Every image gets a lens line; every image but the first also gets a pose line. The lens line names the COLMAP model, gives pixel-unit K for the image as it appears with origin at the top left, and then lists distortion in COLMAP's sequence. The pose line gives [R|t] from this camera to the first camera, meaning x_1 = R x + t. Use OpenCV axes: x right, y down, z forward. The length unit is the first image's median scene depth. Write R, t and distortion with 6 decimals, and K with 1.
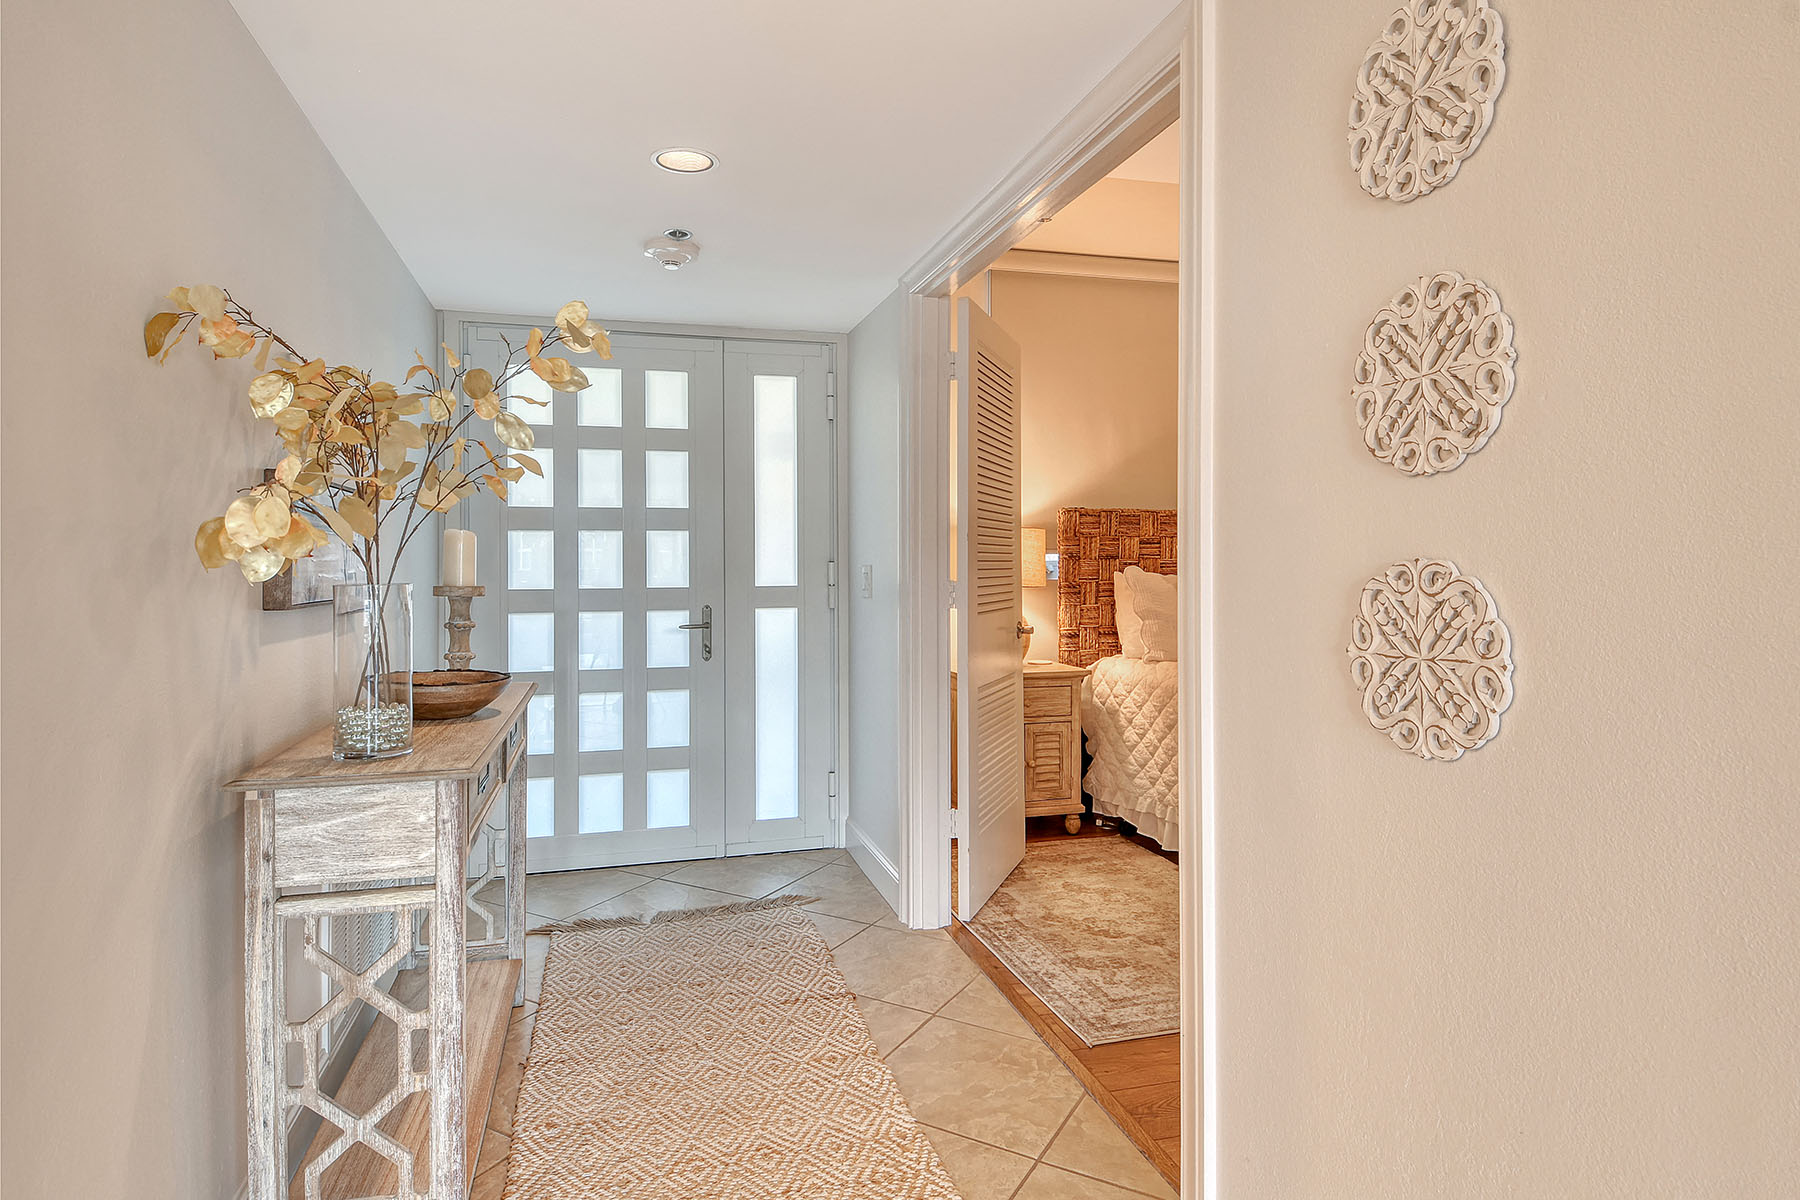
lens RADIAL K [[942.8, 0, 903.0], [0, 942.8, 585.9], [0, 0, 1]] dist [0.035290, -0.024514]
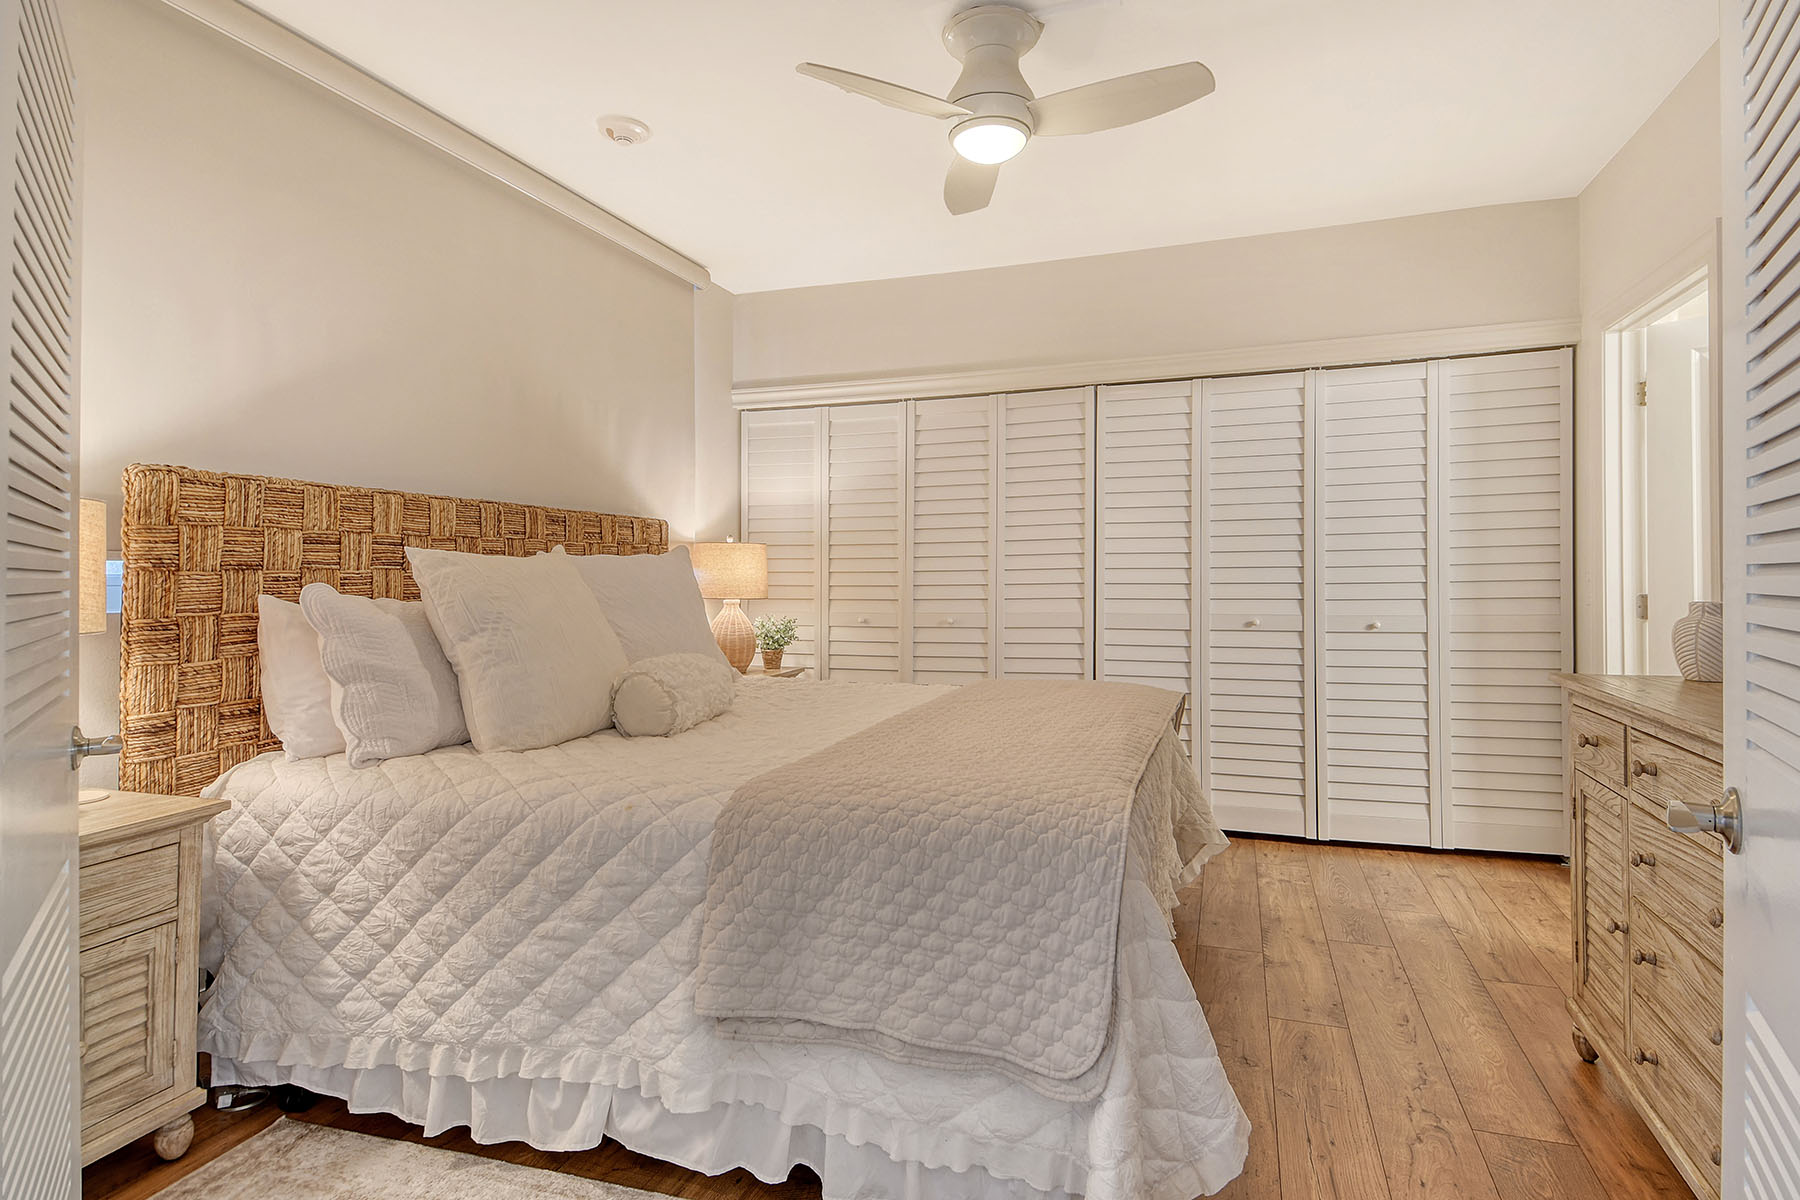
lens RADIAL K [[942.8, 0, 887.2], [0, 942.8, 547.9], [0, 0, 1]] dist [0.035290, -0.024514]
pose [[0.571918, 0.017785, 0.820118, -0.010795], [0.028045, 0.998757, -0.041216, -0.010199], [-0.819831, 0.046572, 0.570708, 0.452746]]
